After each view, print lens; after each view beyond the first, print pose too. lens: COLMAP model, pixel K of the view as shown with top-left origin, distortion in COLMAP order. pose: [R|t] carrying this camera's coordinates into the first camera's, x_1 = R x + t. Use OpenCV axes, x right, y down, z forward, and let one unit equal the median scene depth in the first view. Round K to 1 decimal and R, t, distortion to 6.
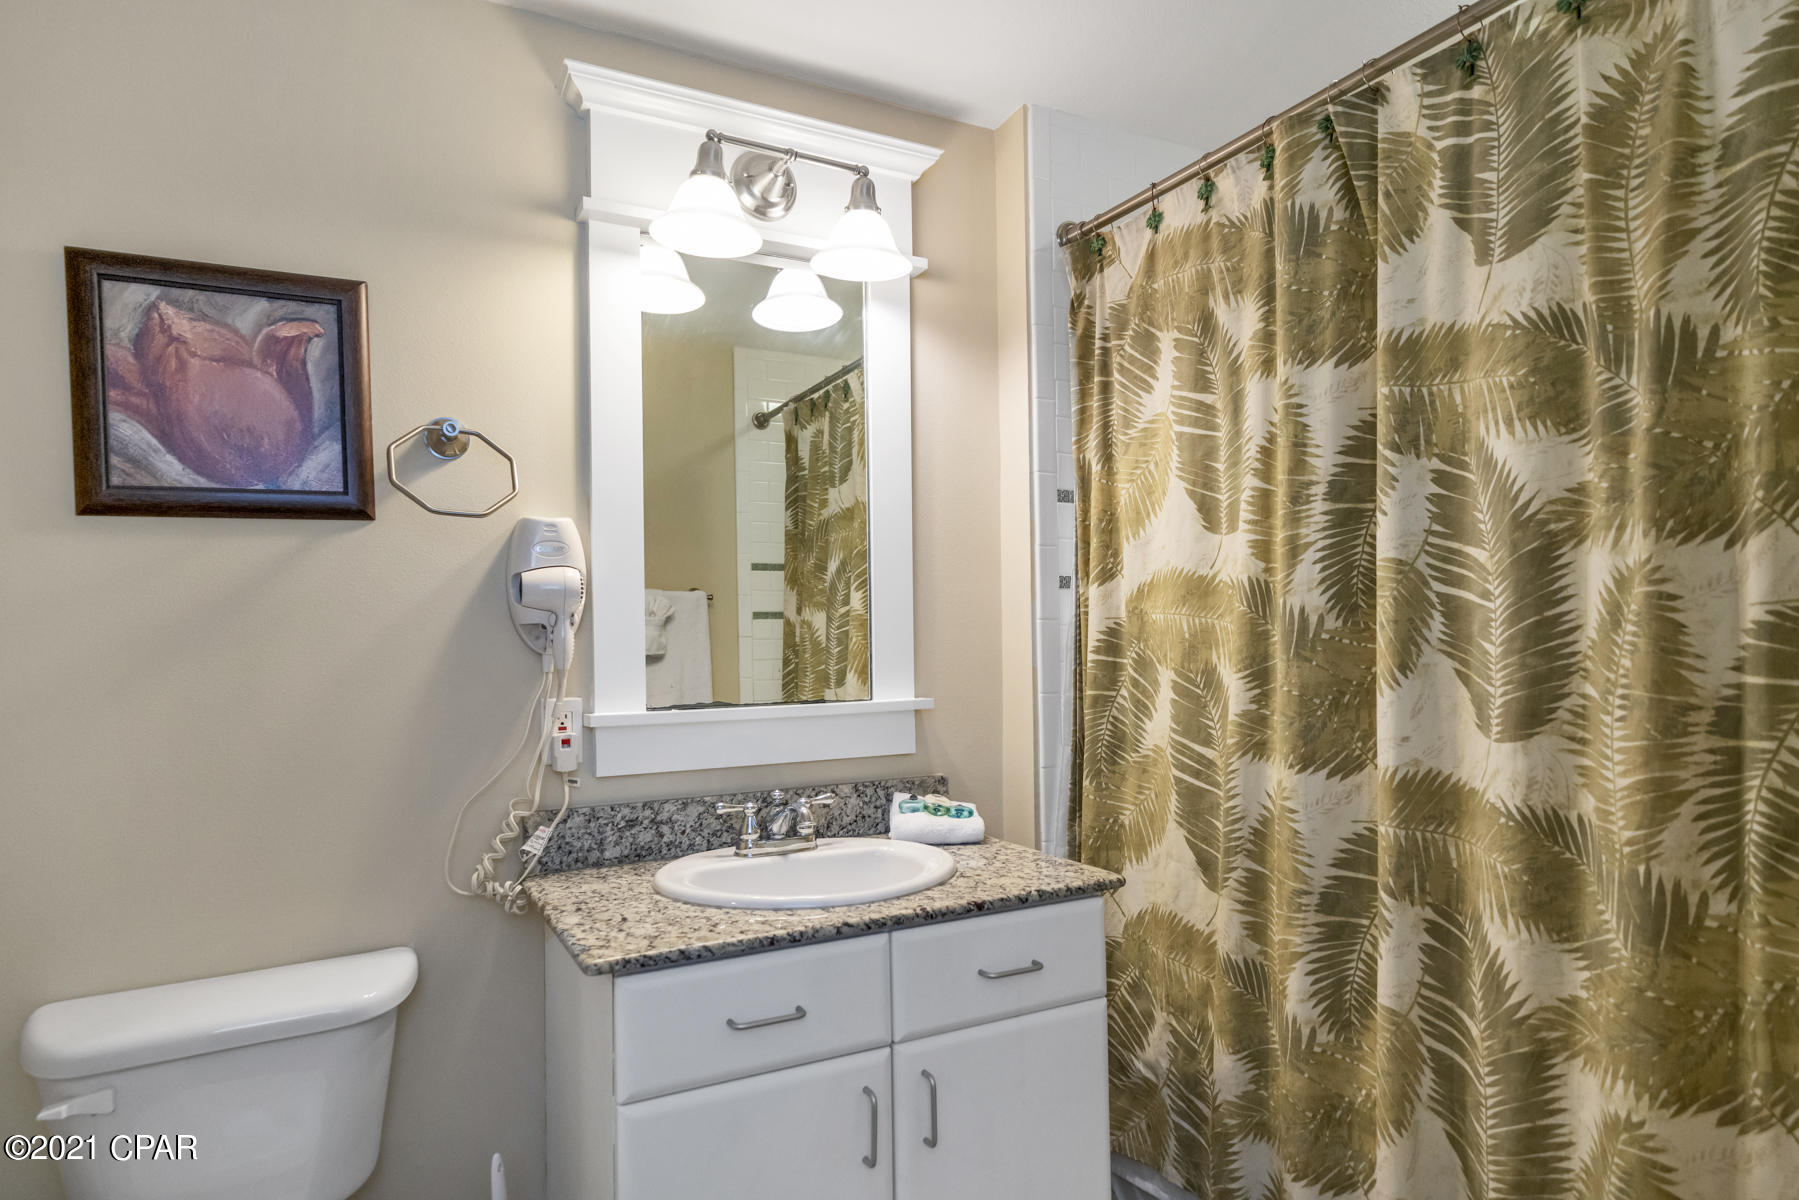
lens RADIAL K [[1043.7, 0, 897.5], [0, 1043.7, 641.2], [0, 0, 1]] dist [0.001297, -0.001064]
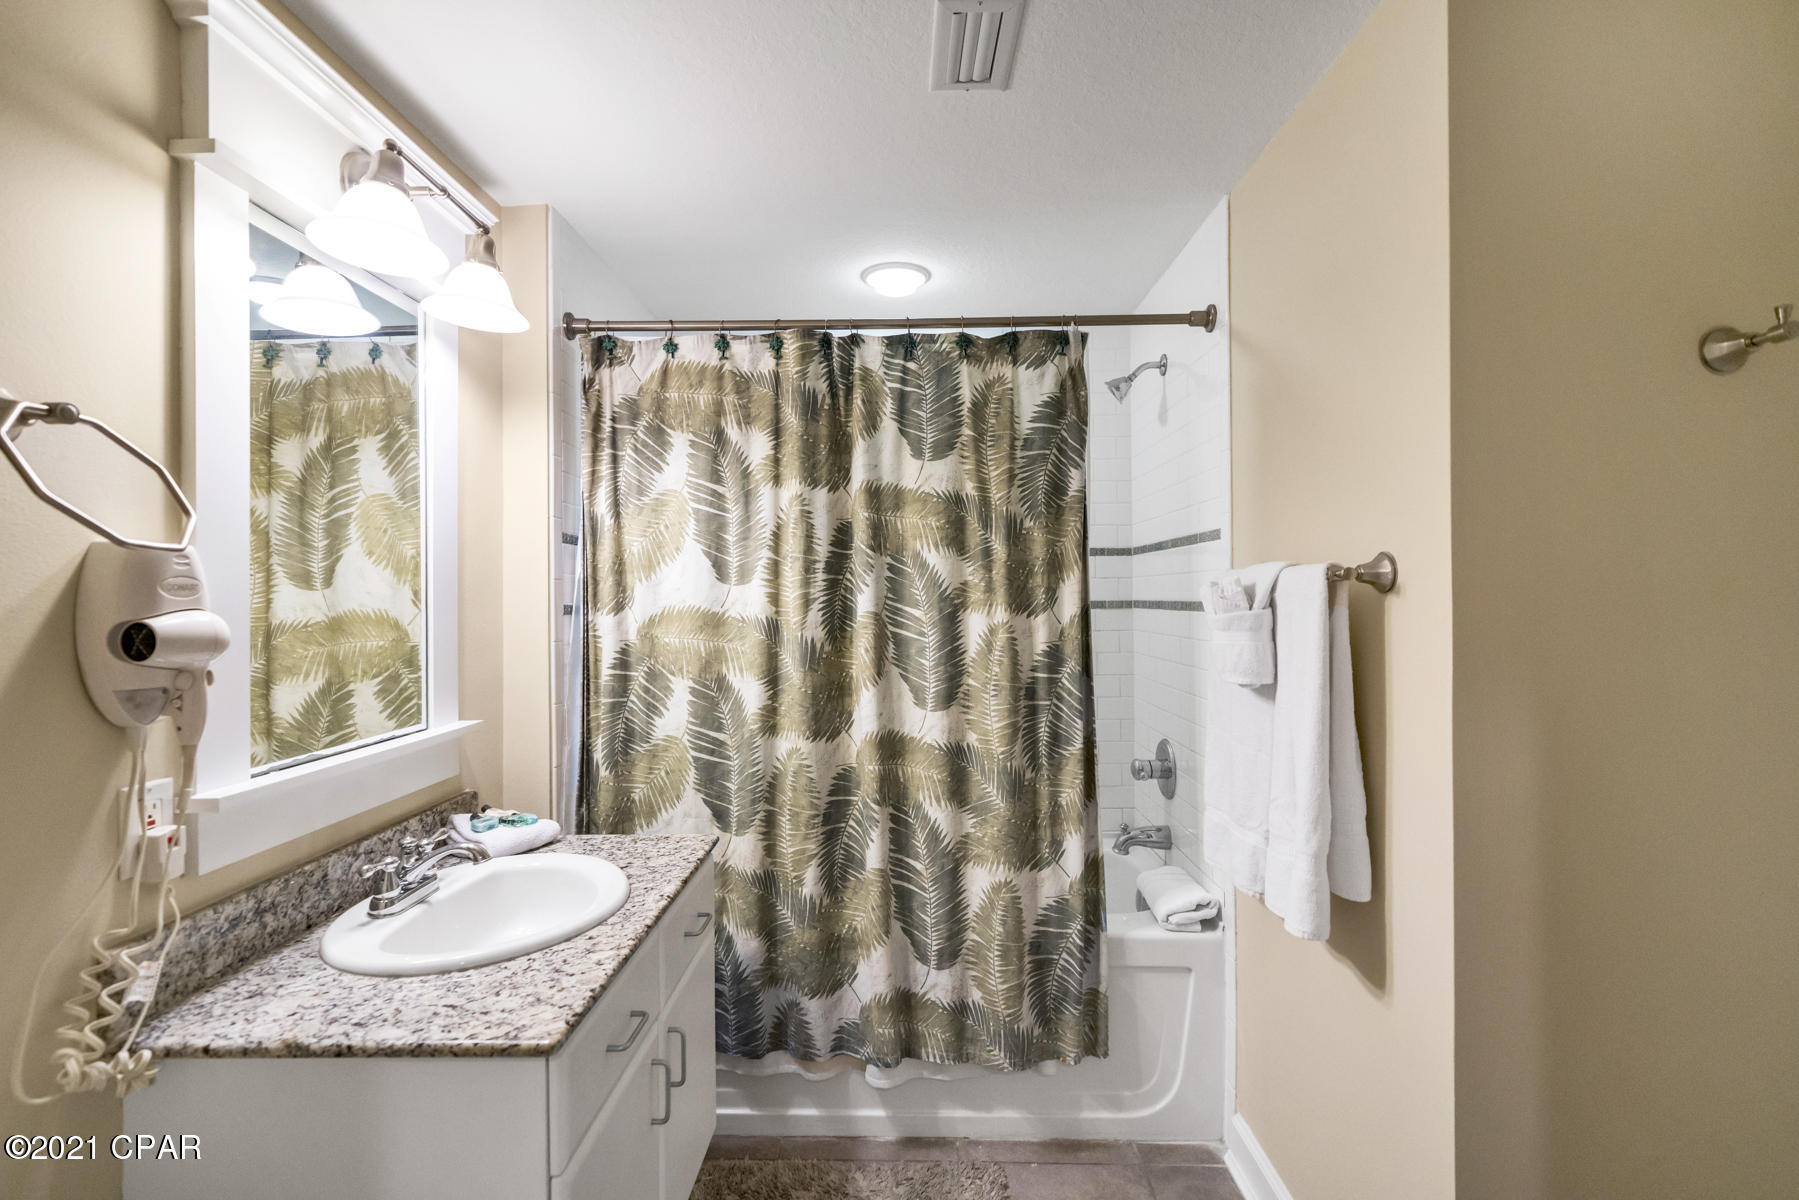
lens RADIAL K [[827.8, 0, 899.5], [0, 827.8, 600.0], [0, 0, 1]] dist [0.001827, 0.000590]
pose [[0.469185, 0.008012, 0.883063, -0.637250], [-0.000422, 0.999961, -0.008849, -0.075576], [-0.883100, 0.003779, 0.469170, 0.268337]]
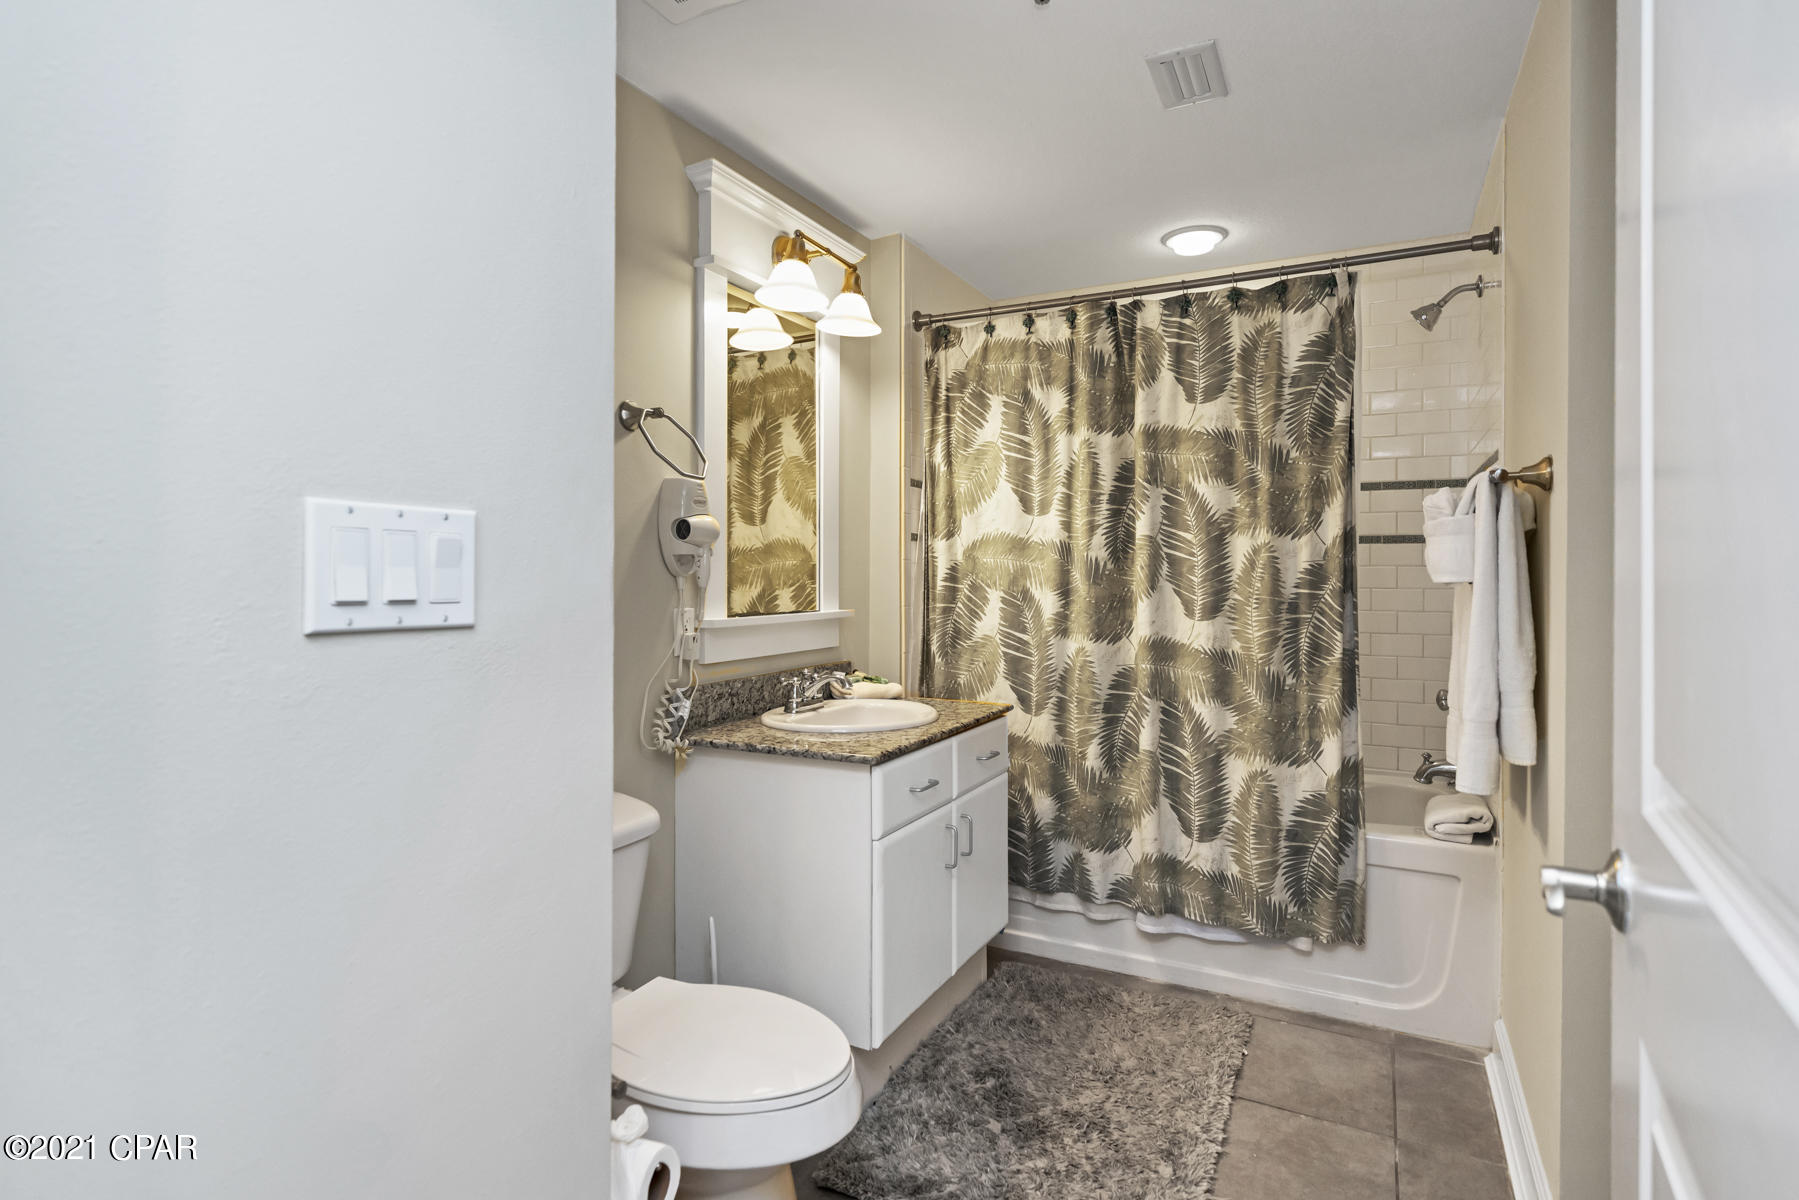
lens RADIAL K [[942.2, 0, 902.0], [0, 942.2, 593.5], [0, 0, 1]] dist [0.000306, -0.000395]
pose [[0.808577, 0.003803, 0.588378, -0.886833], [-0.011152, 0.999899, 0.008863, 0.021895], [-0.588284, -0.013728, 0.808538, -0.196428]]
